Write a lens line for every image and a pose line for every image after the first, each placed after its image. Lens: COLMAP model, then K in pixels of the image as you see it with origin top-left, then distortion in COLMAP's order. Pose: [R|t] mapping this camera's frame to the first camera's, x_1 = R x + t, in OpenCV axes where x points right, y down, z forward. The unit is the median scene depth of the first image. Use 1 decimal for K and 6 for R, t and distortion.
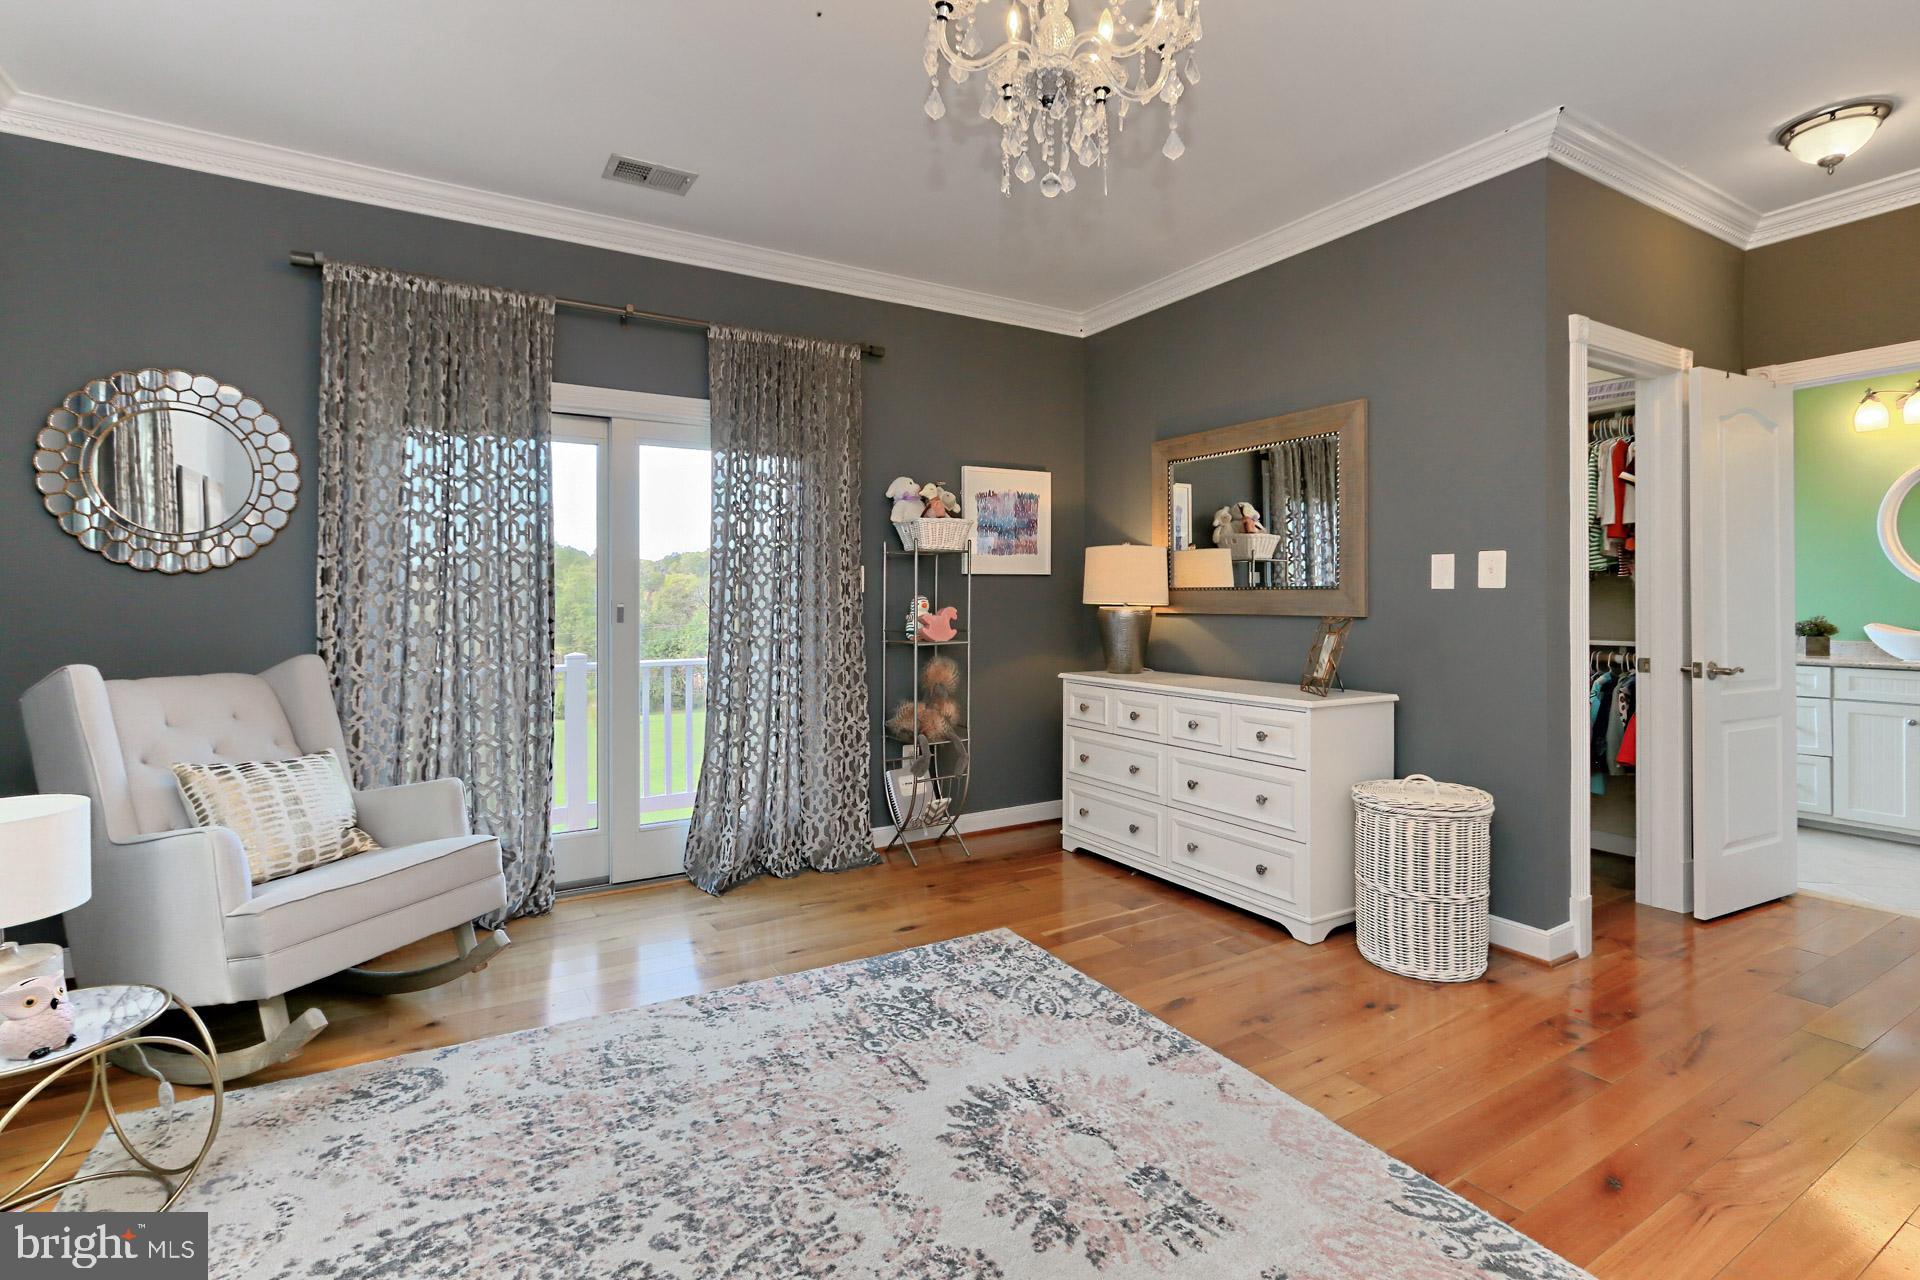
lens RADIAL K [[894.4, 0, 952.4], [0, 894.4, 600.3], [0, 0, 1]] dist [-0.002360, -0.000326]
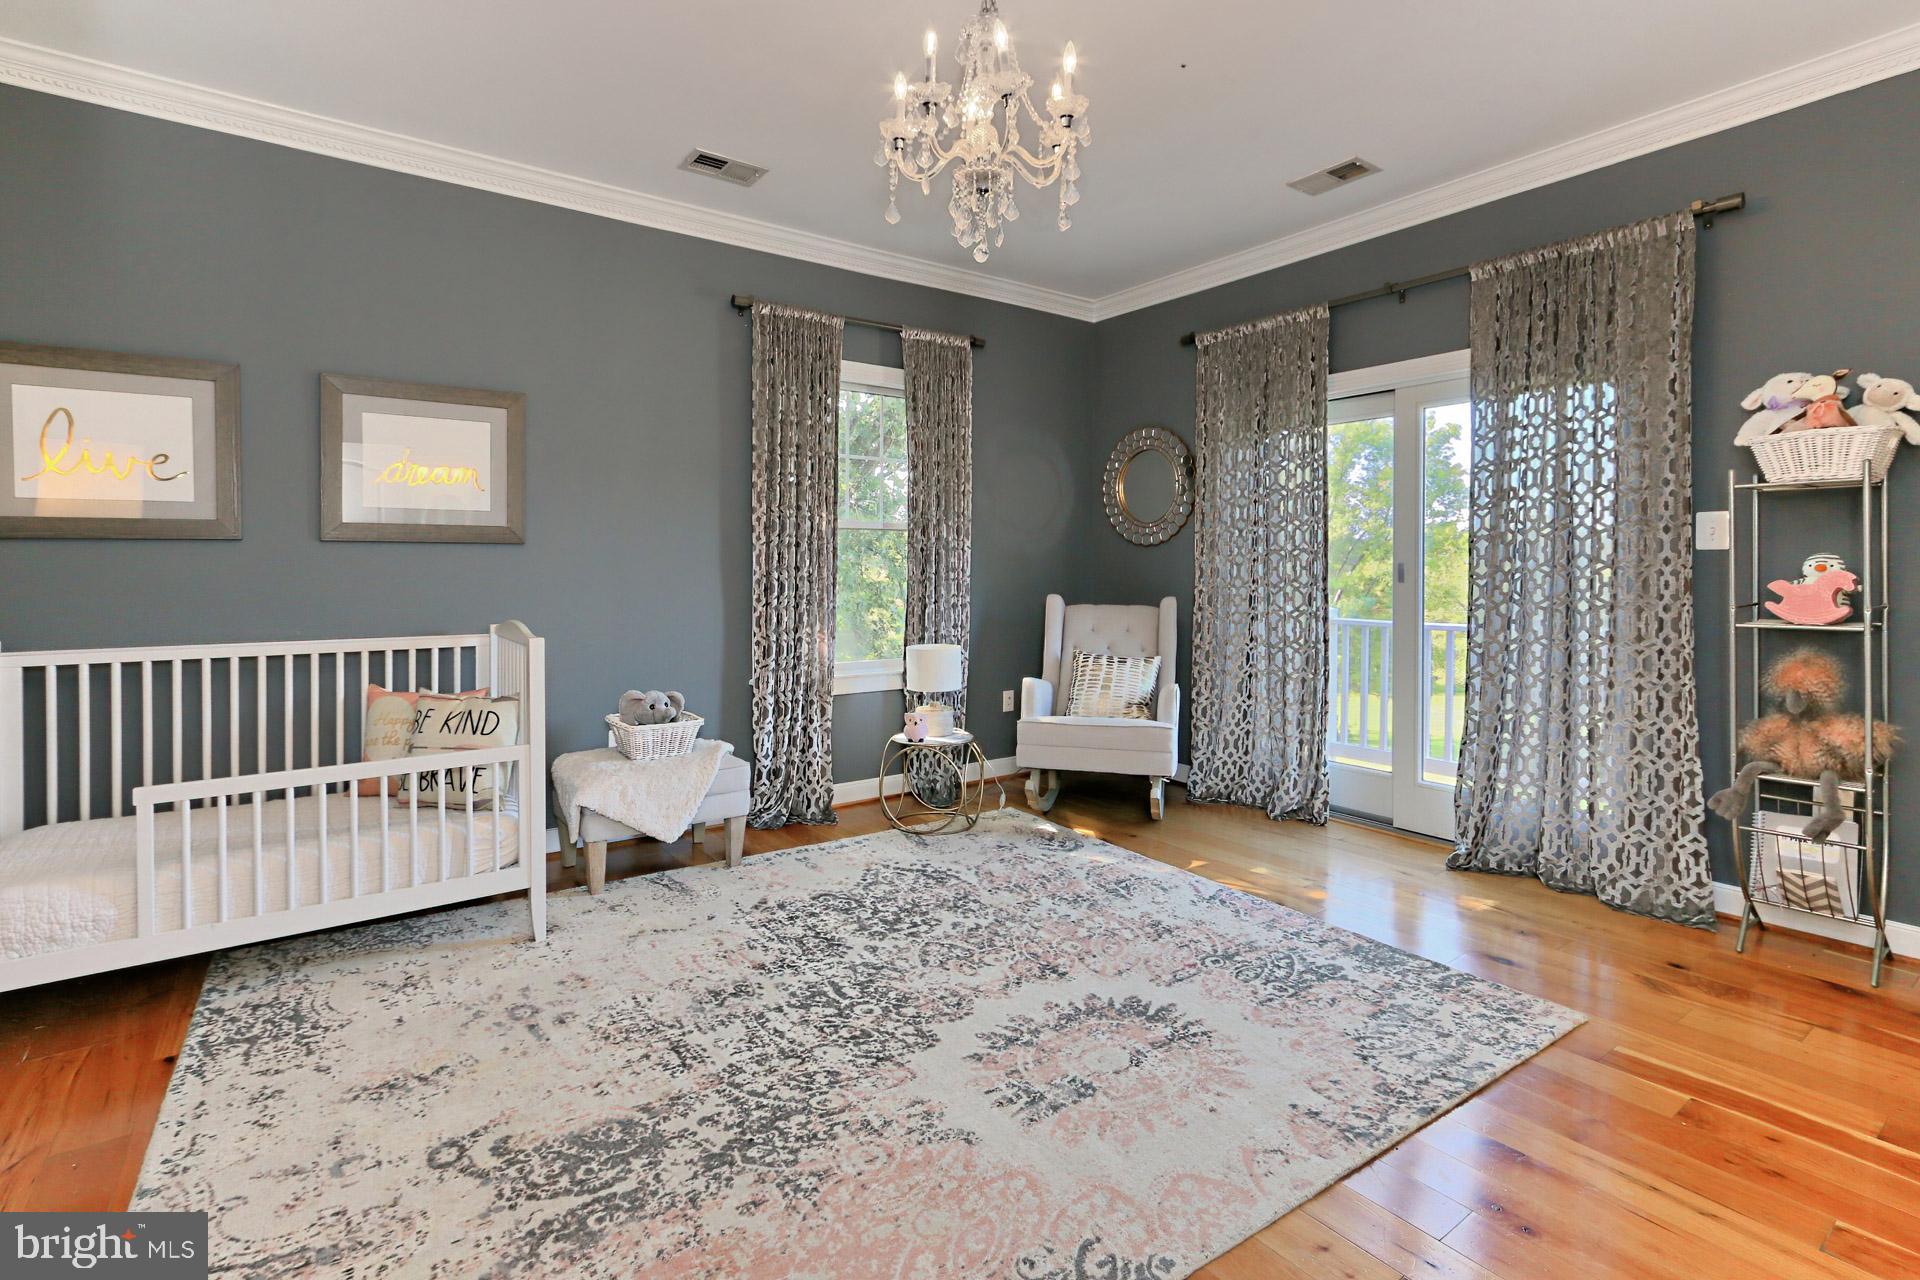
lens RADIAL K [[902.7, 0, 916.8], [0, 902.7, 560.5], [0, 0, 1]] dist [-0.002184, 0.000612]
pose [[0.057122, -0.002914, -0.998363, 0.957936], [0.003914, 0.999989, -0.002694, 0.000247], [0.998360, -0.003754, 0.057133, 0.537292]]
